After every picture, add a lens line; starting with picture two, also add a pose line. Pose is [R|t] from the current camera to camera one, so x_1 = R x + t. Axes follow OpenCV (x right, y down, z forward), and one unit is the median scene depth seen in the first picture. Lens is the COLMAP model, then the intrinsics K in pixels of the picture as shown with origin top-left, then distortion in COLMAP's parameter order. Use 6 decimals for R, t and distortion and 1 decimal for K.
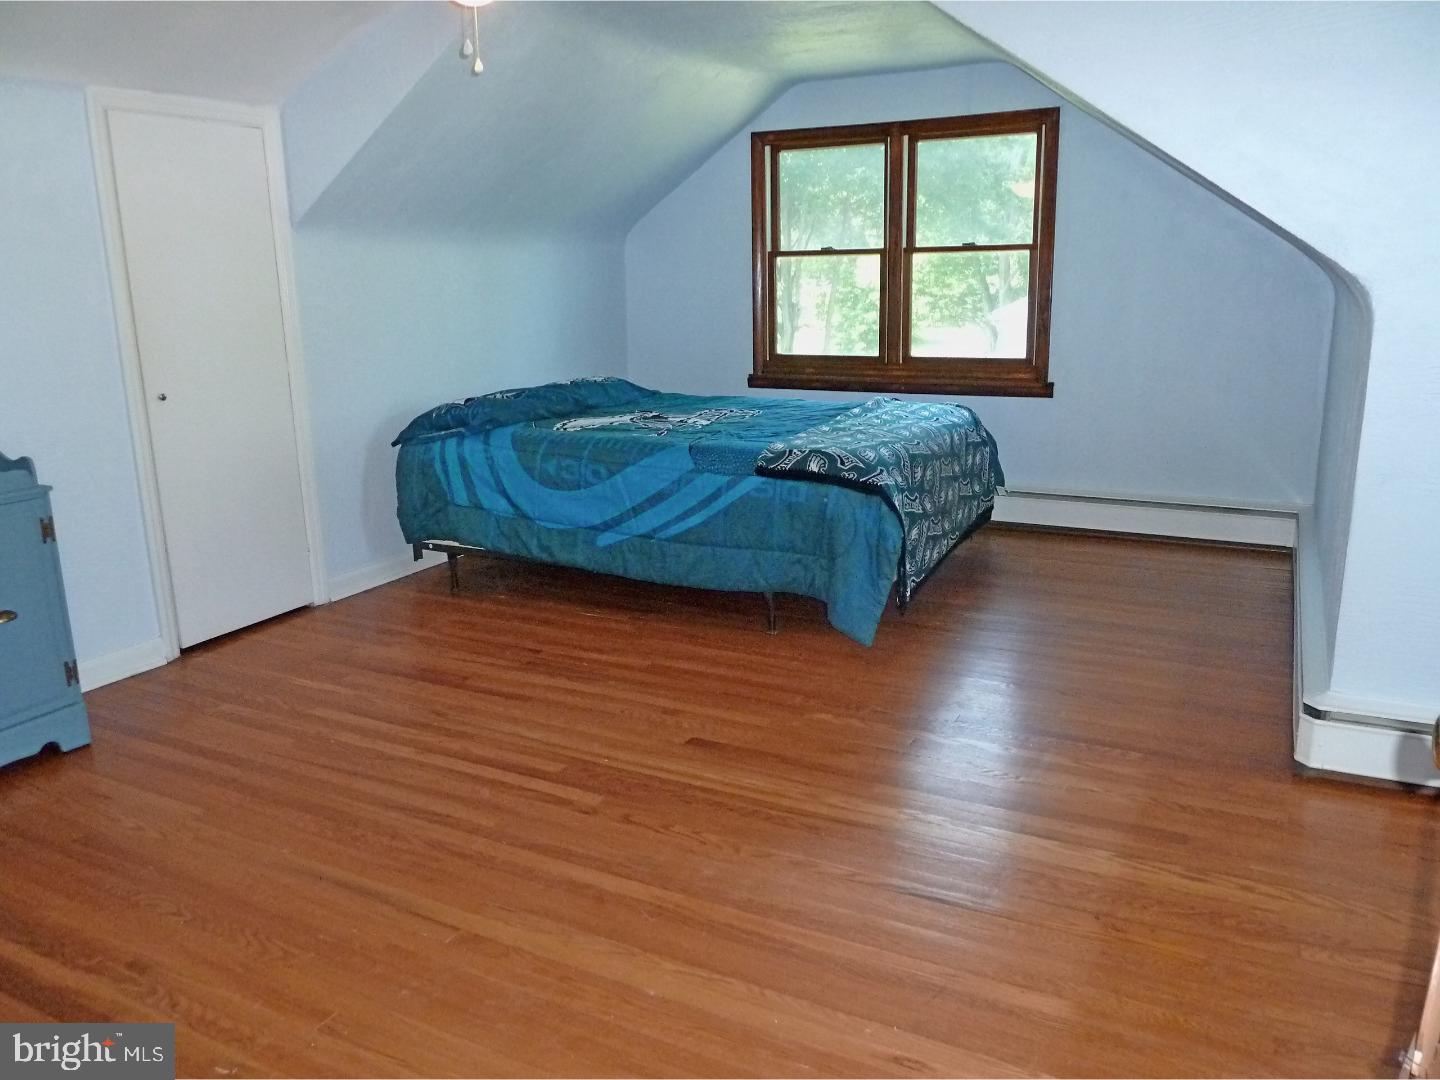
lens RADIAL K [[1078.3, 0, 719.1], [0, 1078.3, 540.5], [0, 0, 1]] dist [-0.021802, -0.006391]
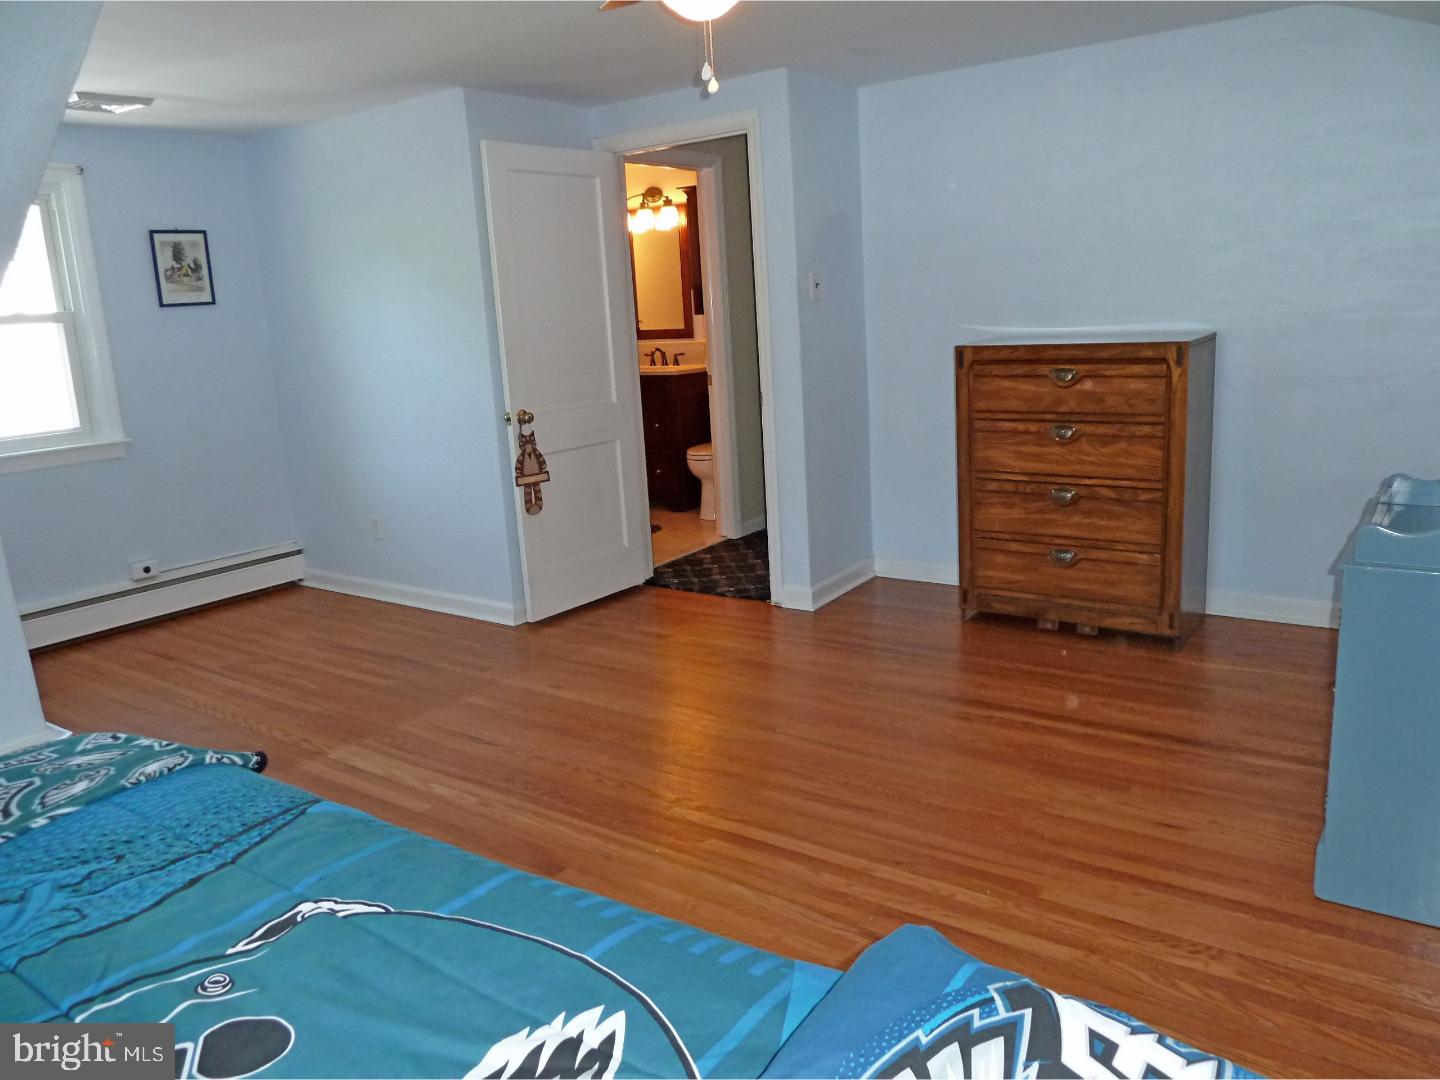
lens RADIAL K [[1078.3, 0, 719.1], [0, 1078.3, 539.0], [0, 0, 1]] dist [-0.021802, -0.006391]
pose [[-0.986250, 0.035240, 0.161461, -0.315069], [0.101218, 0.901118, 0.421593, -0.419091], [-0.130639, 0.432139, -0.892294, 1.695849]]
